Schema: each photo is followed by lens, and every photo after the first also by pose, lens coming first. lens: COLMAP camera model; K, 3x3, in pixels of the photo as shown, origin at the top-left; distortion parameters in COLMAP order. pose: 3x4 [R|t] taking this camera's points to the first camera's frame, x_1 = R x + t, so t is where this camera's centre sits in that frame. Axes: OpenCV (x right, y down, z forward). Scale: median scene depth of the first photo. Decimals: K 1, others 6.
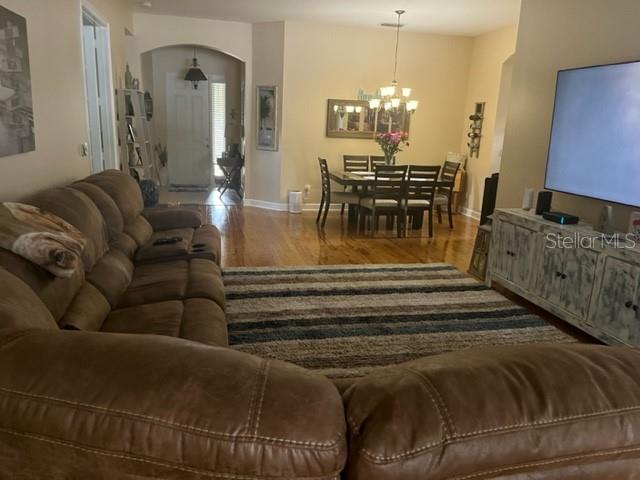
lens RADIAL K [[477.1, 0, 320.0], [0, 477.1, 240.0], [0, 0, 1]] dist [0.071961, -0.096561]
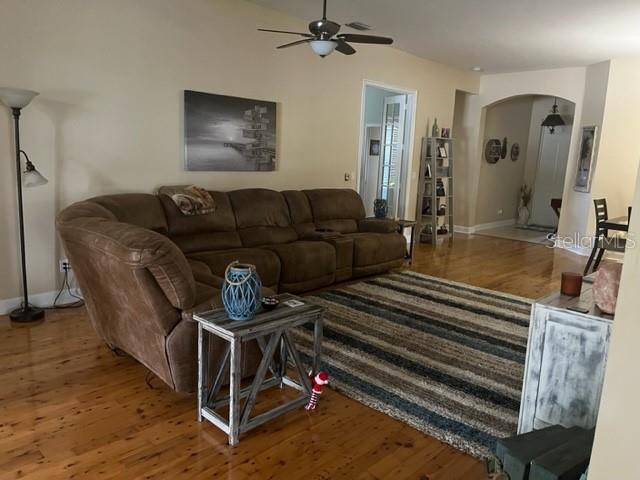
lens RADIAL K [[477.1, 0, 320.0], [0, 477.1, 240.0], [0, 0, 1]] dist [0.071961, -0.096561]
pose [[0.561071, 0.129061, -0.817644, 0.828353], [-0.211847, 0.977262, 0.008886, 0.019192], [0.800200, 0.168230, 0.575655, 0.085844]]
